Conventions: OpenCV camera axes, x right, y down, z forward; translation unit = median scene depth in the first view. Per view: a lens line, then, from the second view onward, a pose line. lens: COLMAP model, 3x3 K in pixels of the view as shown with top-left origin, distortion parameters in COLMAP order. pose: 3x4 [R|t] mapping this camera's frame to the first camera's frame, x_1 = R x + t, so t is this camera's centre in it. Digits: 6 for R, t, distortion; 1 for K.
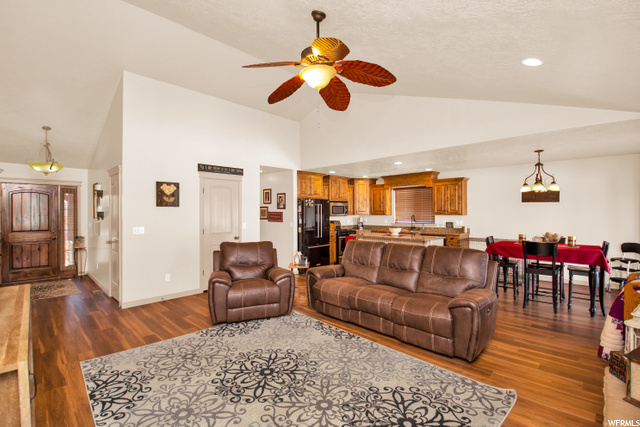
lens RADIAL K [[296.8, 0, 320.0], [0, 296.8, 213.5], [0, 0, 1]] dist [-0.016519, -0.000398]
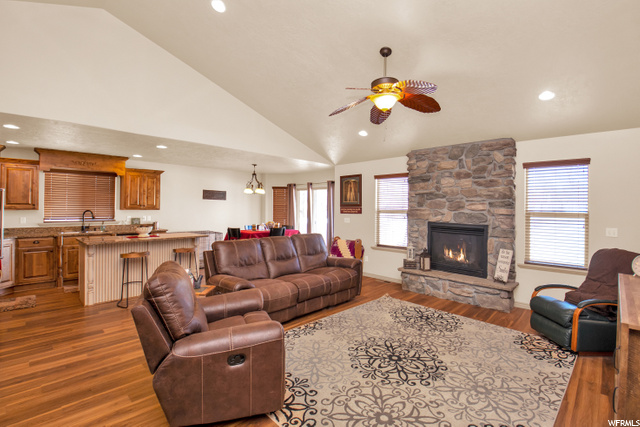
lens RADIAL K [[297.4, 0, 316.2], [0, 297.4, 209.3], [0, 0, 1]] dist [-0.000231, -0.011612]
pose [[0.001759, -0.002336, 0.999996, -0.736027], [-0.006265, 0.999978, 0.002347, -0.003276], [-0.999979, -0.006270, 0.001744, 0.752138]]
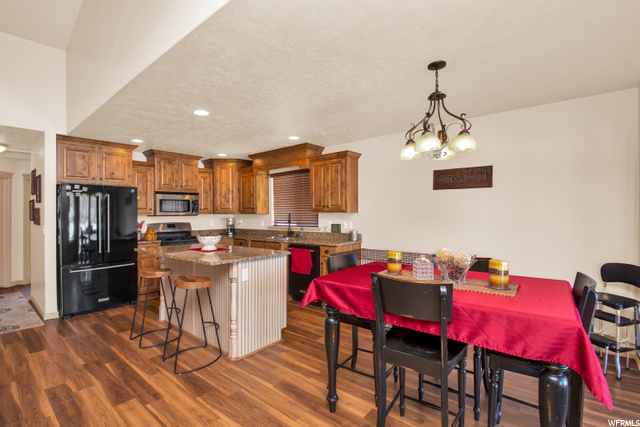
lens RADIAL K [[293.4, 0, 320.0], [0, 293.4, 213.5], [0, 0, 1]] dist [0.000756, -0.010796]
pose [[0.995872, -0.002686, 0.090729, 0.566469], [0.003521, 0.999953, -0.009040, 0.019682], [-0.090700, 0.009322, 0.995835, 0.611687]]
